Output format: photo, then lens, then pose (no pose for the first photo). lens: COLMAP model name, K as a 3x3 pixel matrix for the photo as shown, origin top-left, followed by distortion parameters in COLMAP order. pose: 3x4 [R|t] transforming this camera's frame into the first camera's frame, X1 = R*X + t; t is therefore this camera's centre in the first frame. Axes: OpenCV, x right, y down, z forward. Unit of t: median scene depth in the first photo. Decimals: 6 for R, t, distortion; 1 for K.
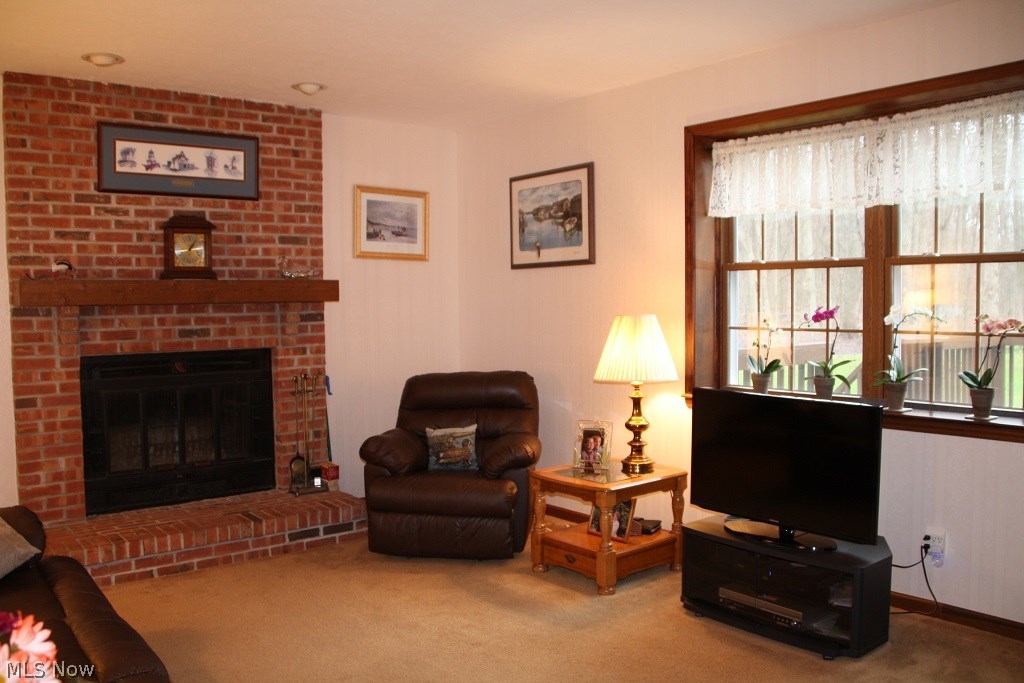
lens RADIAL K [[872.4, 0, 512.0], [0, 872.4, 341.5], [0, 0, 1]] dist [-0.169389, 0.139646]
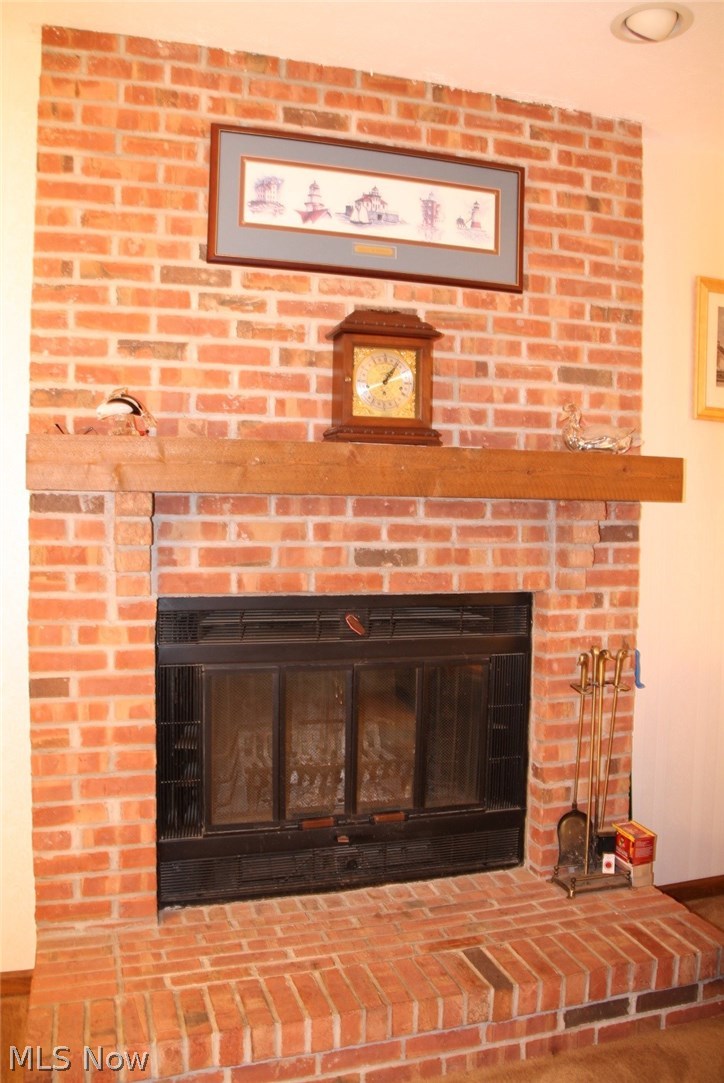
lens RADIAL K [[922.7, 0, 362.0], [0, 922.7, 541.5], [0, 0, 1]] dist [-0.169389, 0.139646]
pose [[0.931856, 0.042331, -0.360352, -0.203112], [-0.044877, 0.998992, 0.001303, -0.019581], [0.360043, 0.014958, 0.932816, 0.522740]]
